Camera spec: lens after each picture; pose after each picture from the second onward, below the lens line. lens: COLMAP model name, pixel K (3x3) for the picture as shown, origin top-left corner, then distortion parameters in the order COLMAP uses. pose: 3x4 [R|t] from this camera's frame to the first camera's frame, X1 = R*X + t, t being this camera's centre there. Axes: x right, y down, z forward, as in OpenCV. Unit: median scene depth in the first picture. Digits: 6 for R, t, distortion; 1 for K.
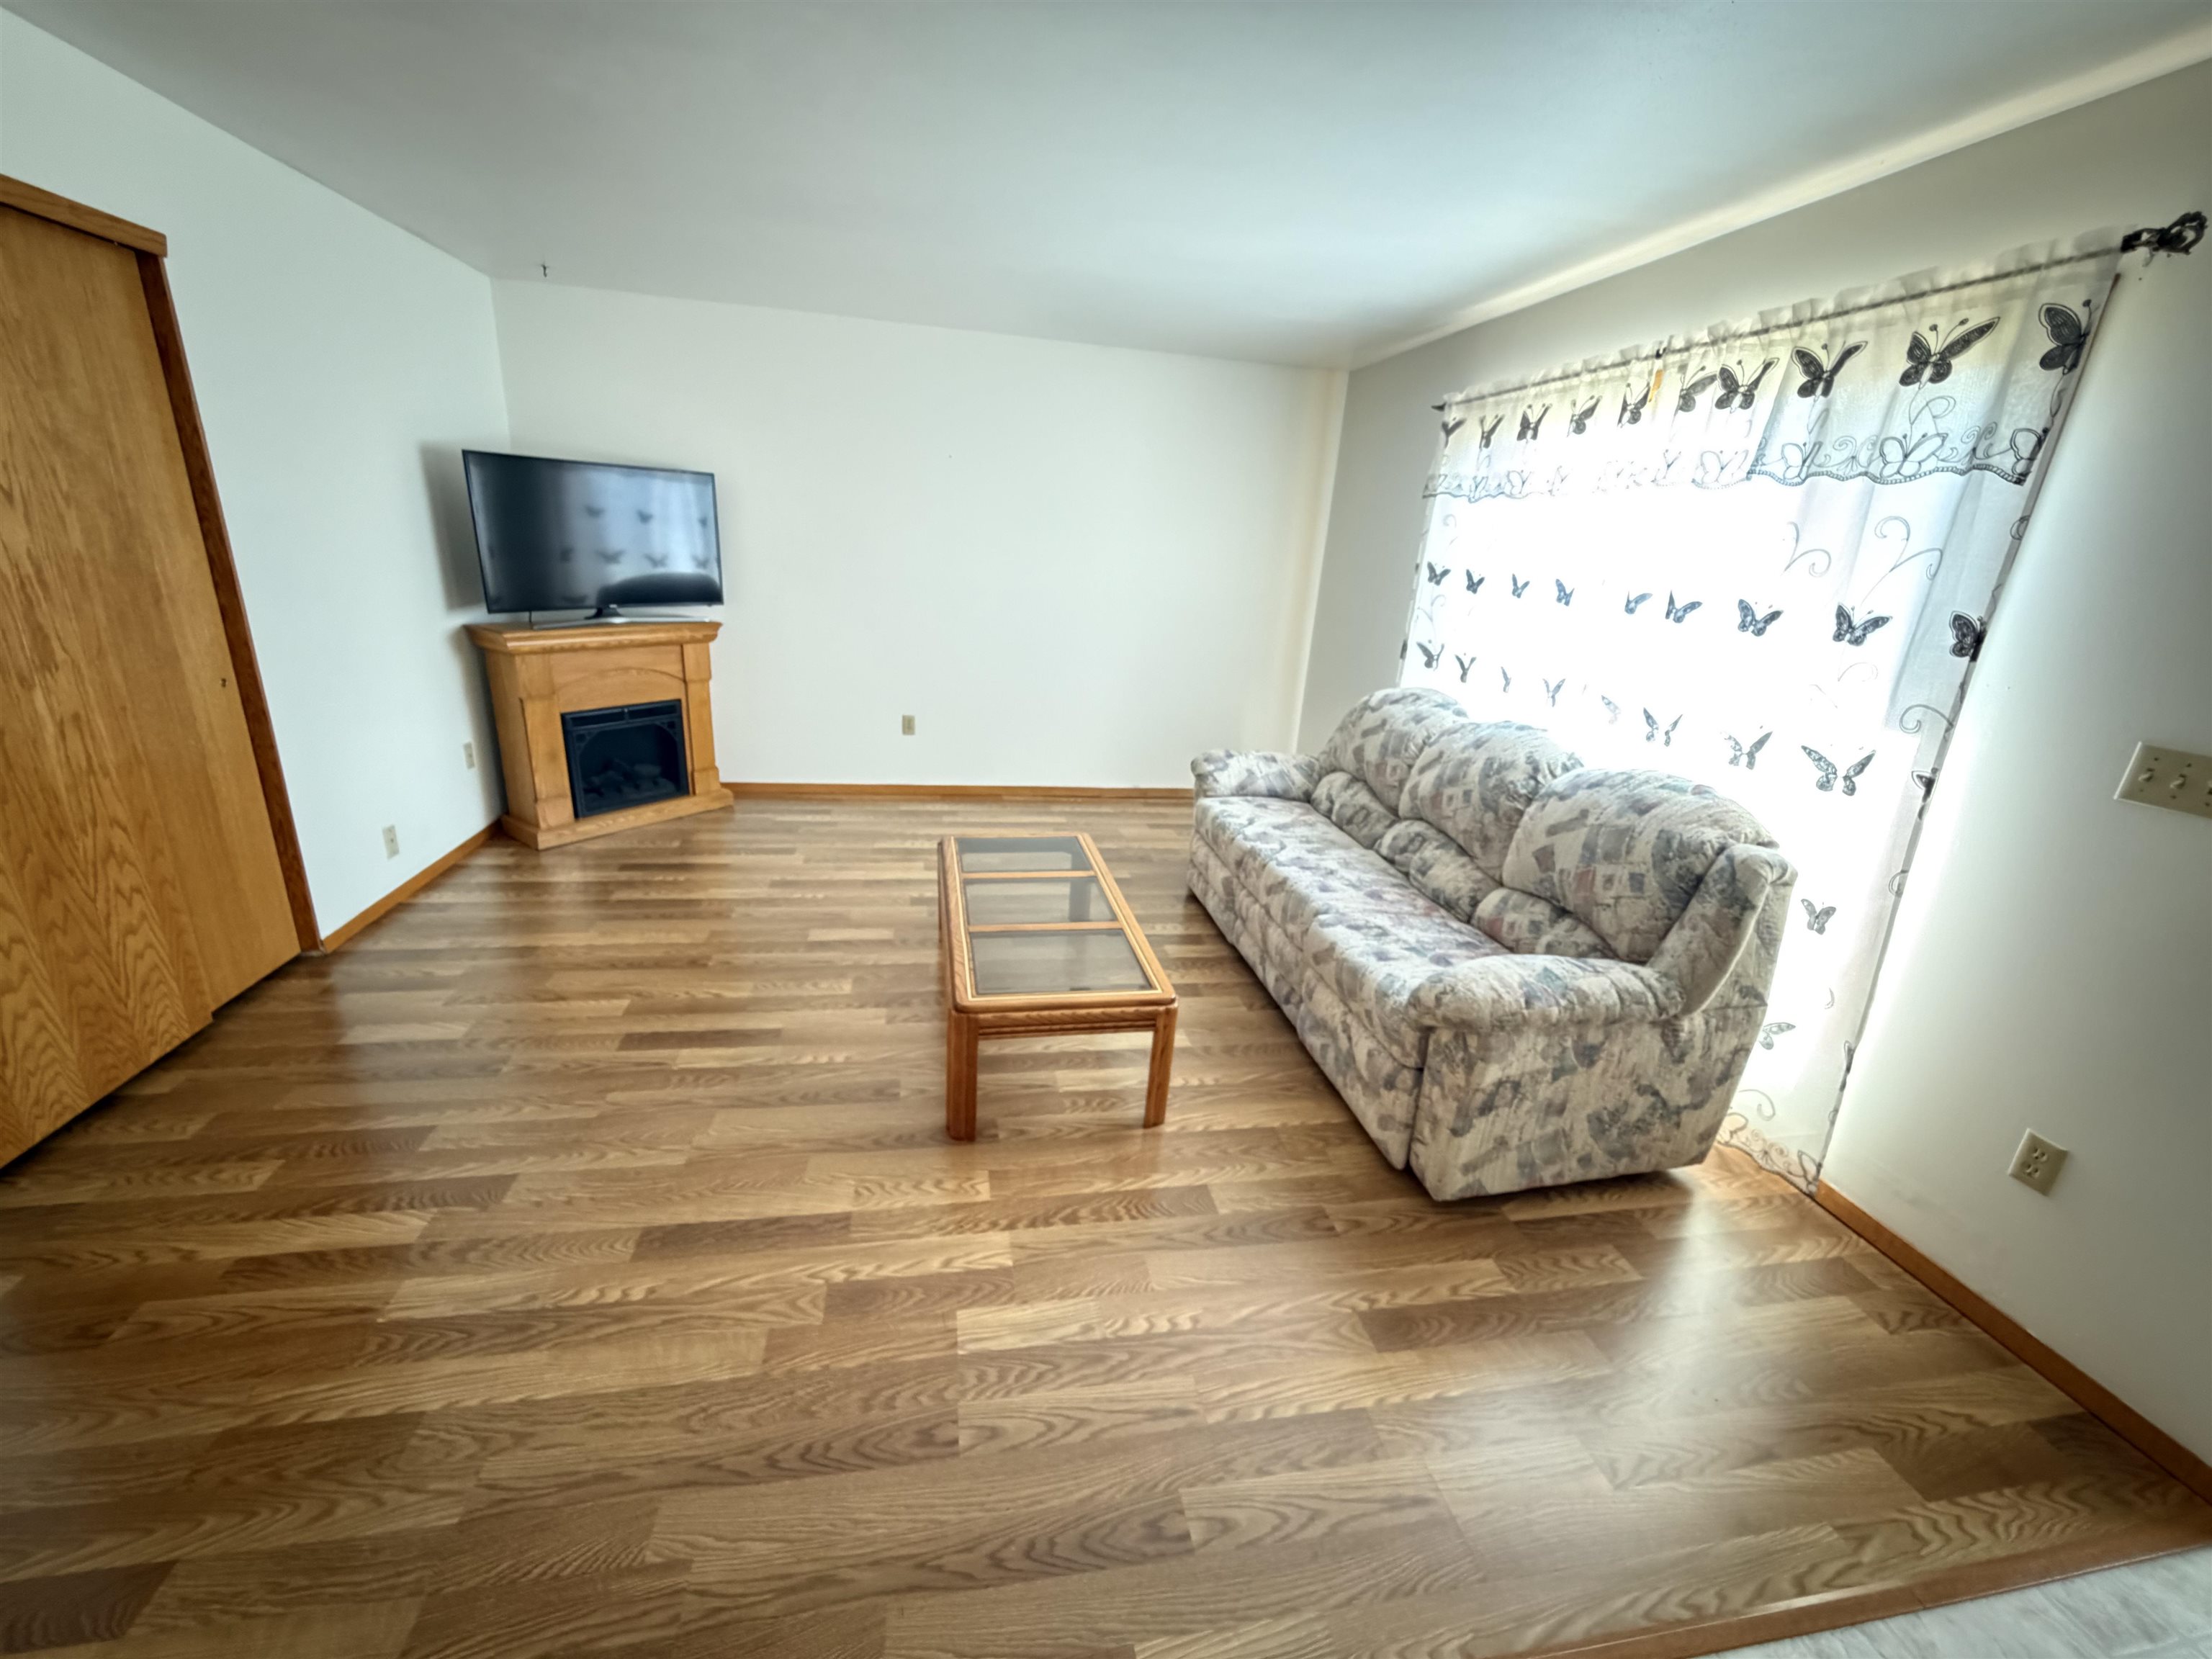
lens RADIAL K [[881.7, 0, 1099.1], [0, 881.7, 827.0], [0, 0, 1]] dist [-0.001517, -0.000142]
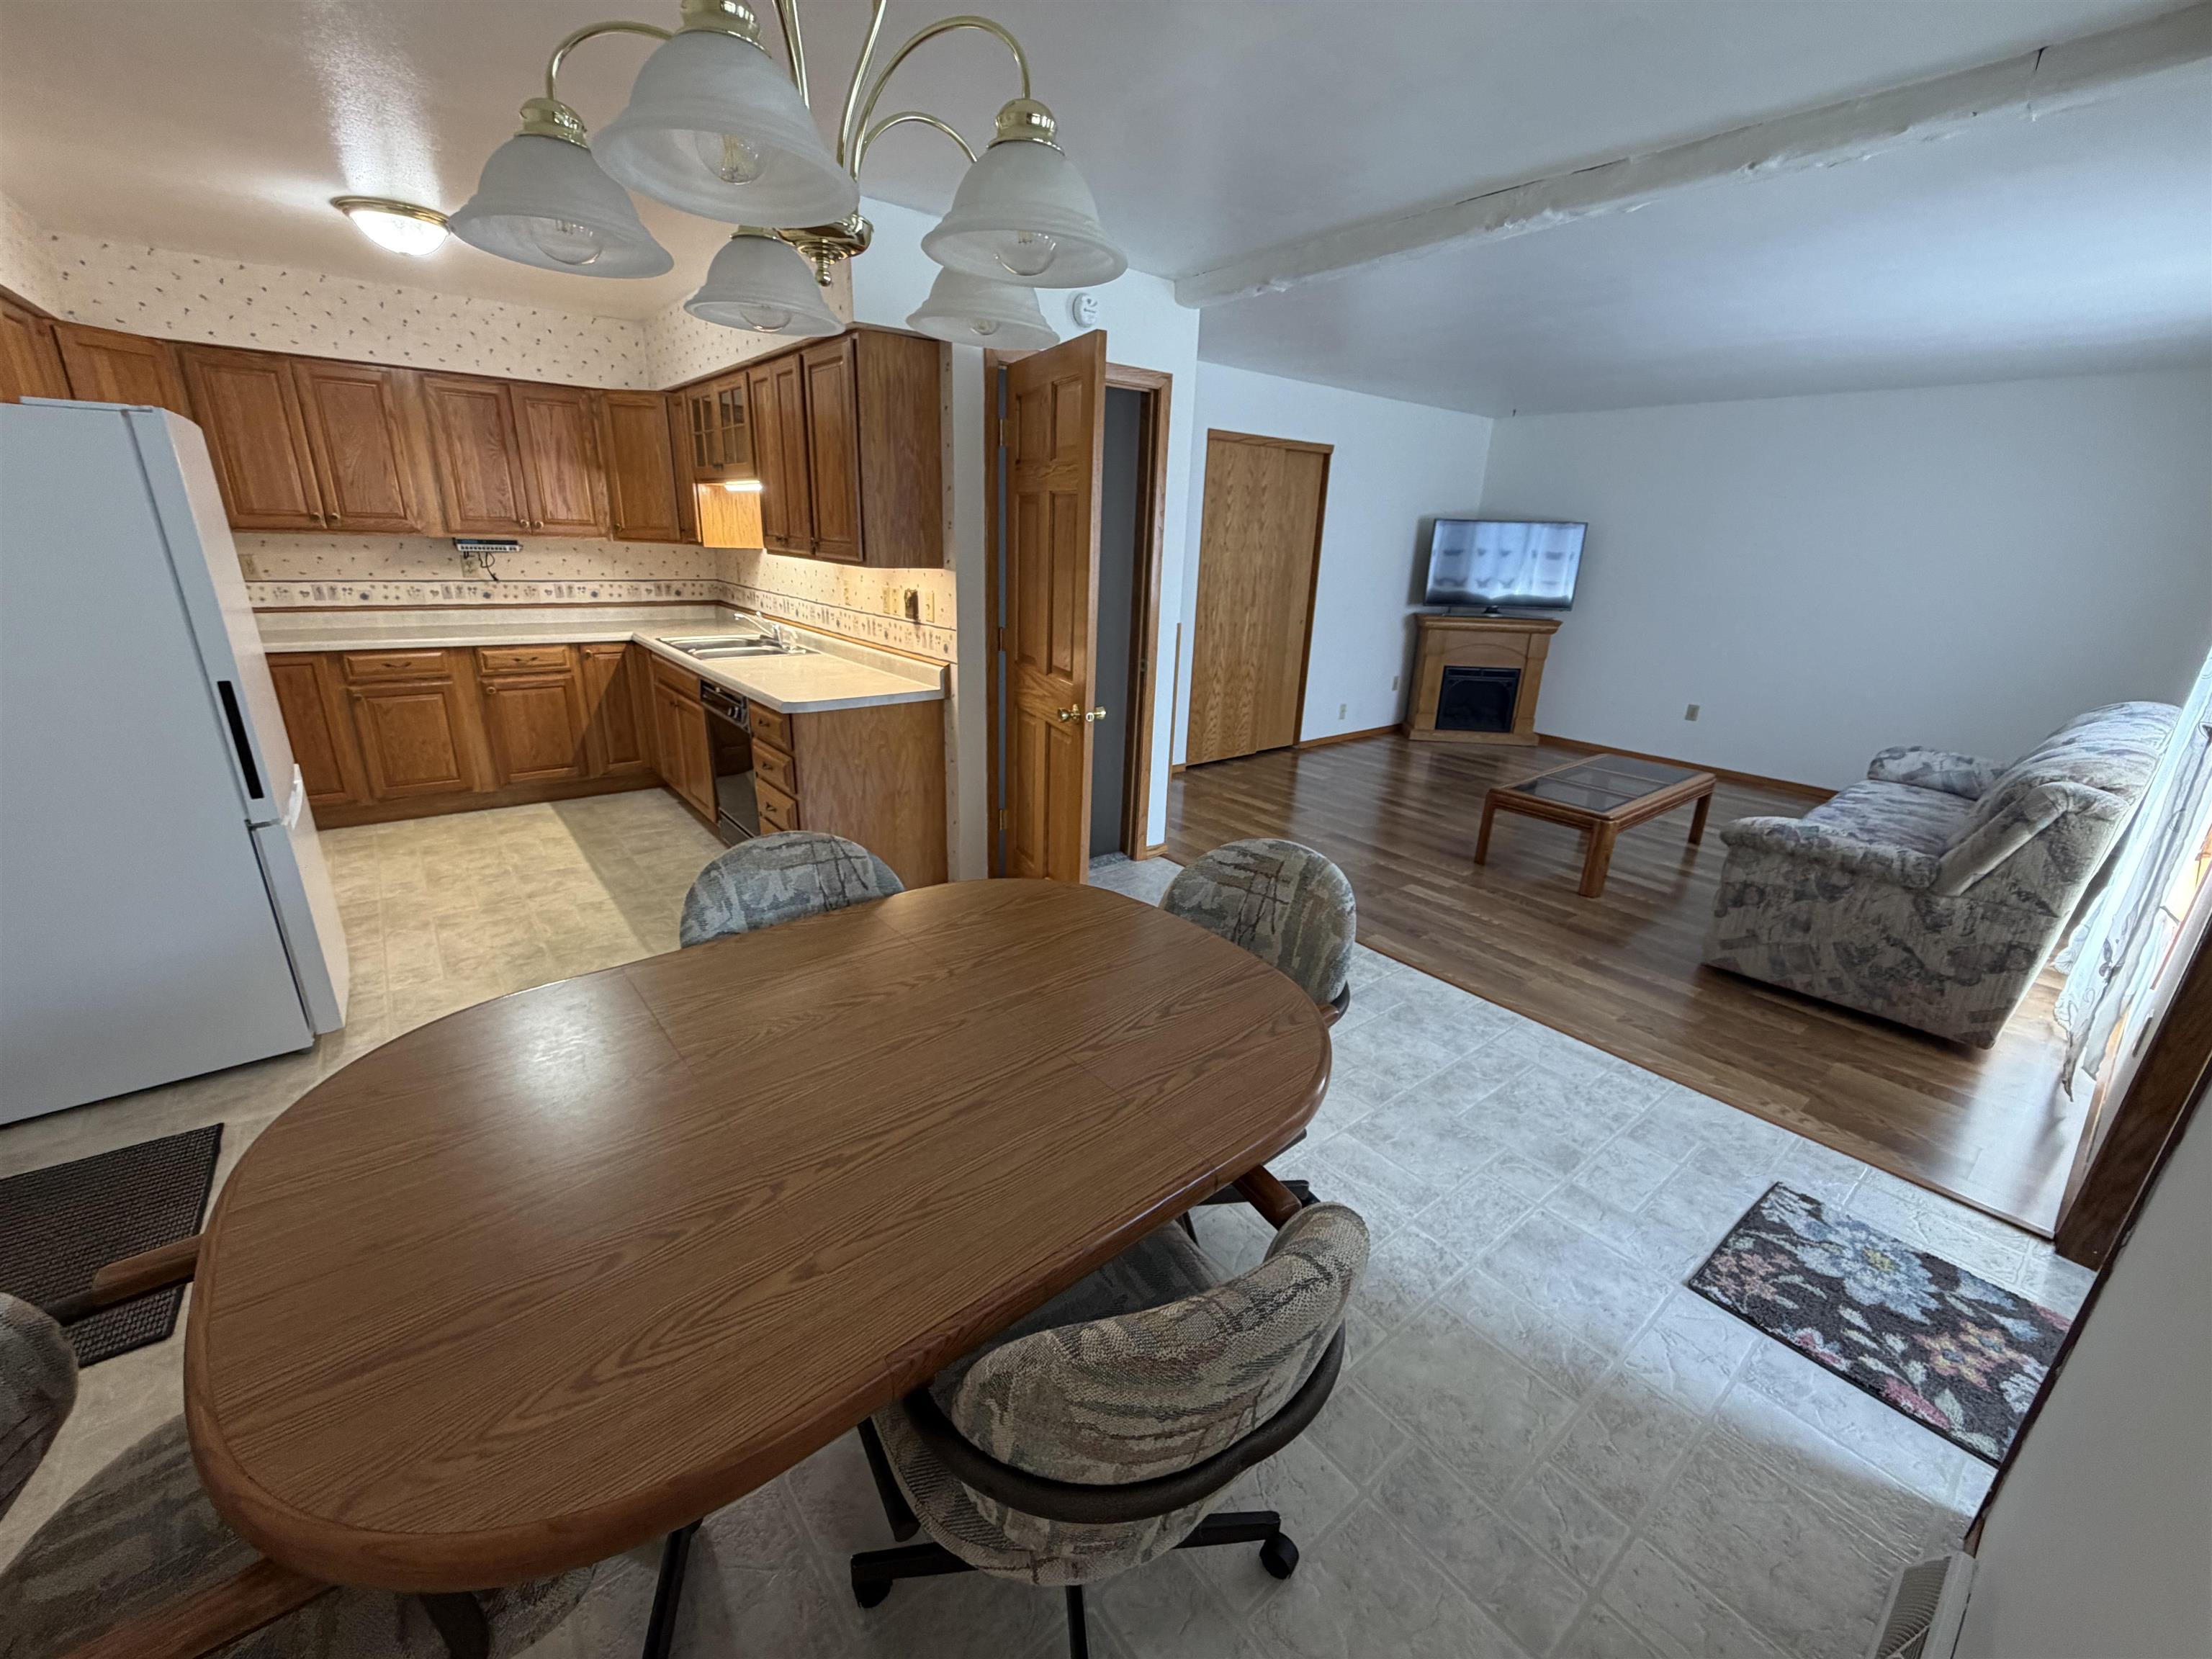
lens RADIAL K [[881.7, 0, 1101.2], [0, 881.7, 829.1], [0, 0, 1]] dist [-0.001517, -0.000142]
pose [[0.472442, 0.236699, -0.848983, 1.115330], [-0.278241, 0.954058, 0.111158, 0.311652], [0.836290, 0.183705, 0.516596, -0.721624]]
